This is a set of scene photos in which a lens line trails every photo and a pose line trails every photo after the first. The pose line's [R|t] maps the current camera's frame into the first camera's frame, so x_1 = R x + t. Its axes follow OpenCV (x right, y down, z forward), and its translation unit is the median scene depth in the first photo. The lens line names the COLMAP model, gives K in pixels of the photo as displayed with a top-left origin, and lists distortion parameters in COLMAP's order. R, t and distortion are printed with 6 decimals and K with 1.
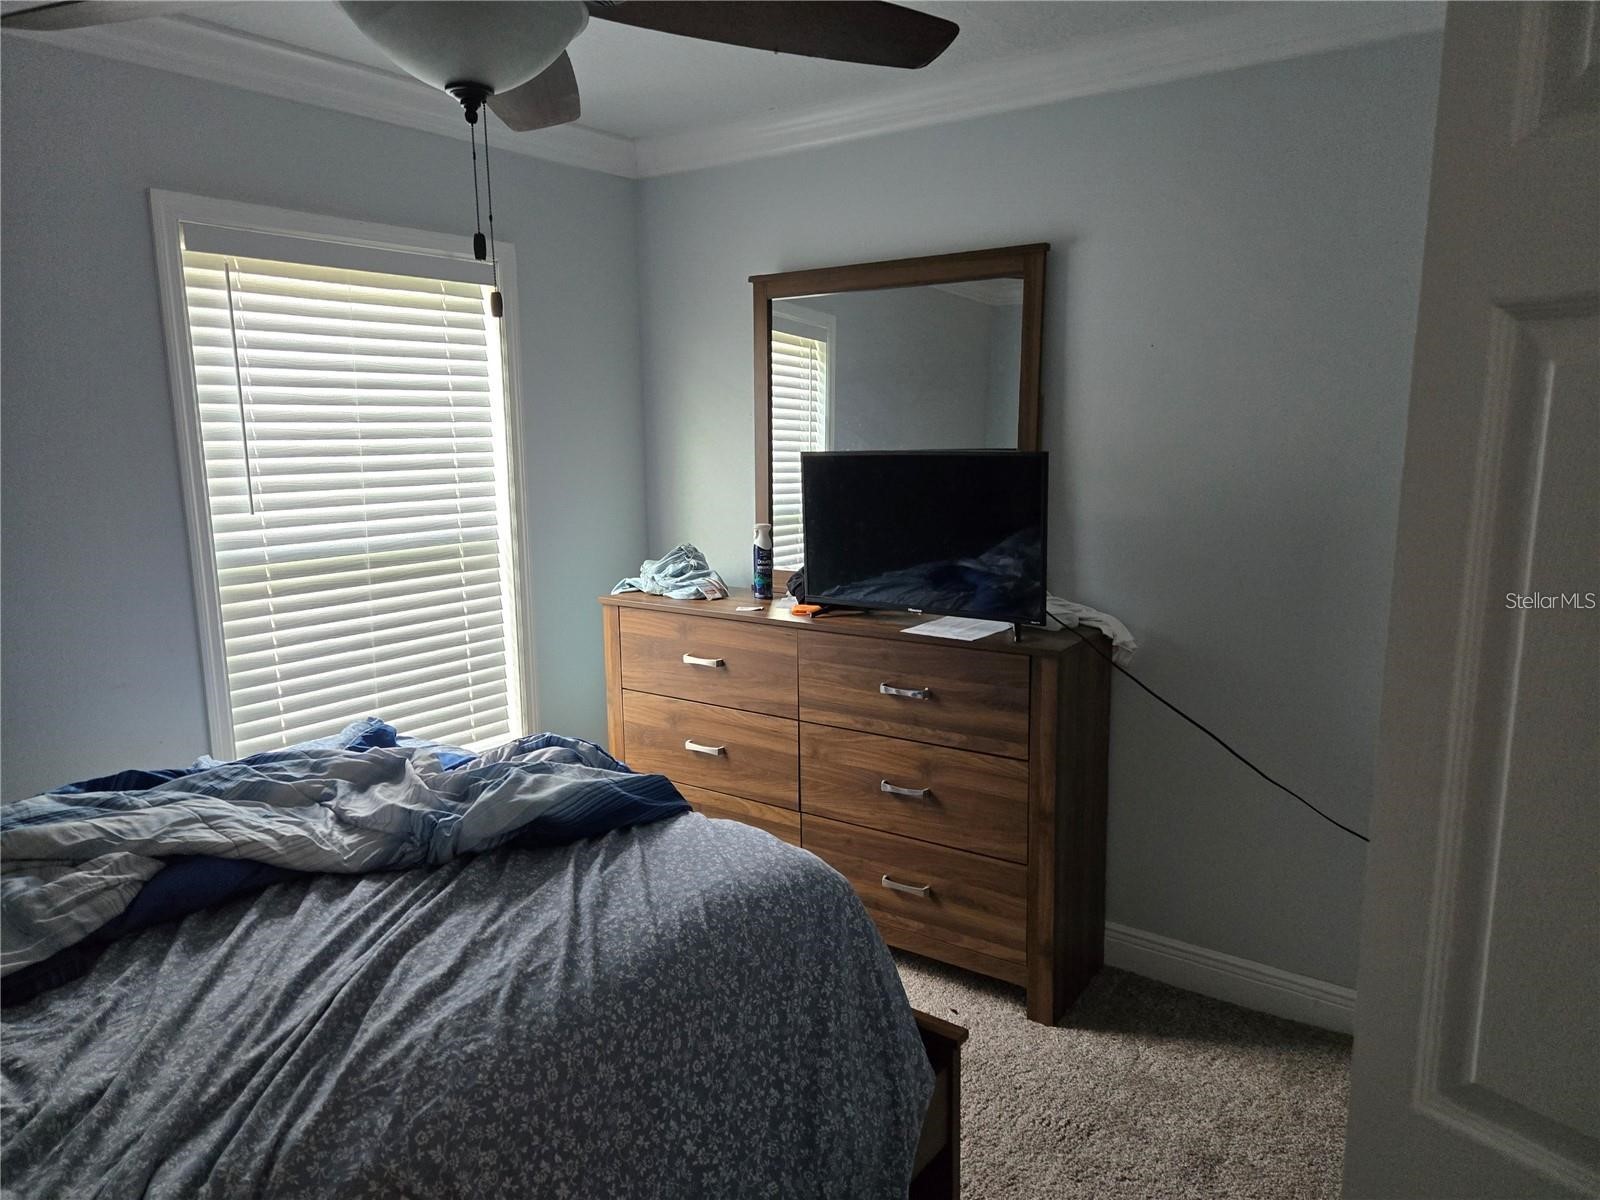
lens RADIAL K [[1065.7, 0, 794.7], [0, 1065.7, 609.6], [0, 0, 1]] dist [0.084792, -0.065141]
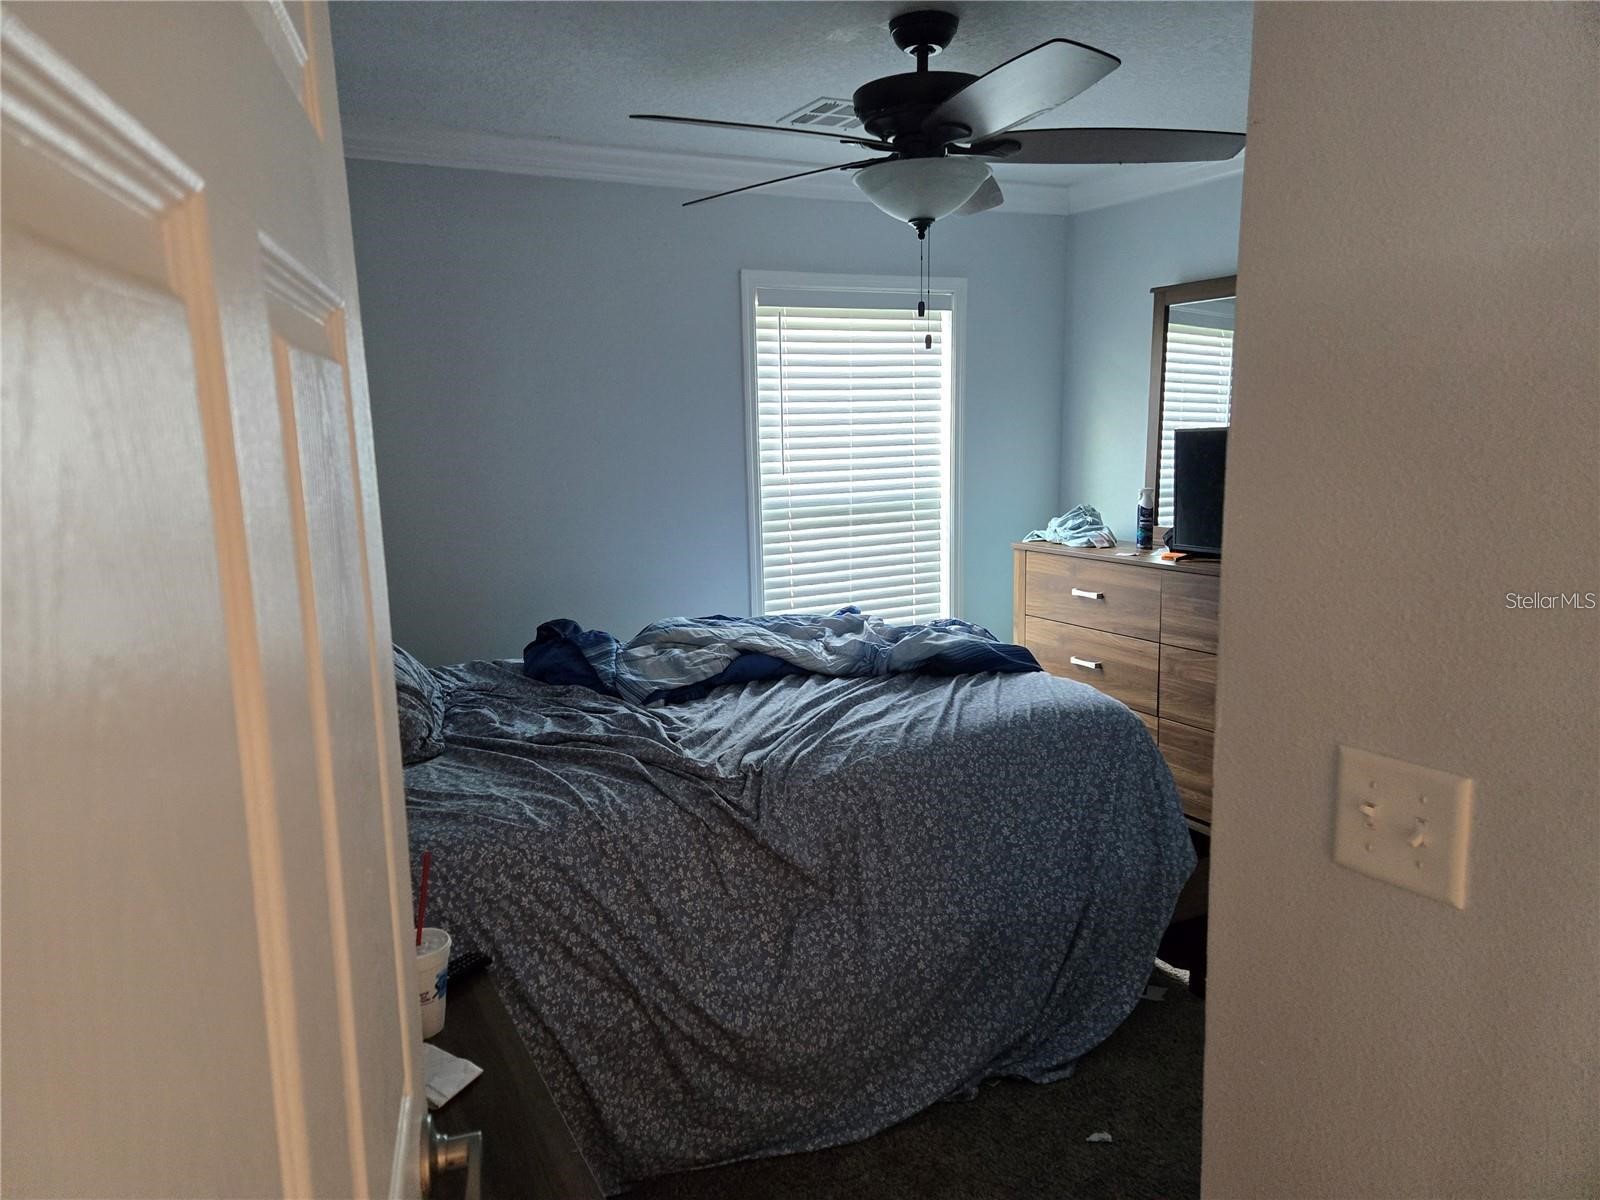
lens RADIAL K [[1065.7, 0, 792.2], [0, 1065.7, 593.9], [0, 0, 1]] dist [0.084792, -0.065141]
pose [[0.907011, 0.056653, -0.417279, 0.223586], [-0.058406, 0.998256, 0.008579, 0.099662], [0.417038, 0.016590, 0.908738, -0.542081]]
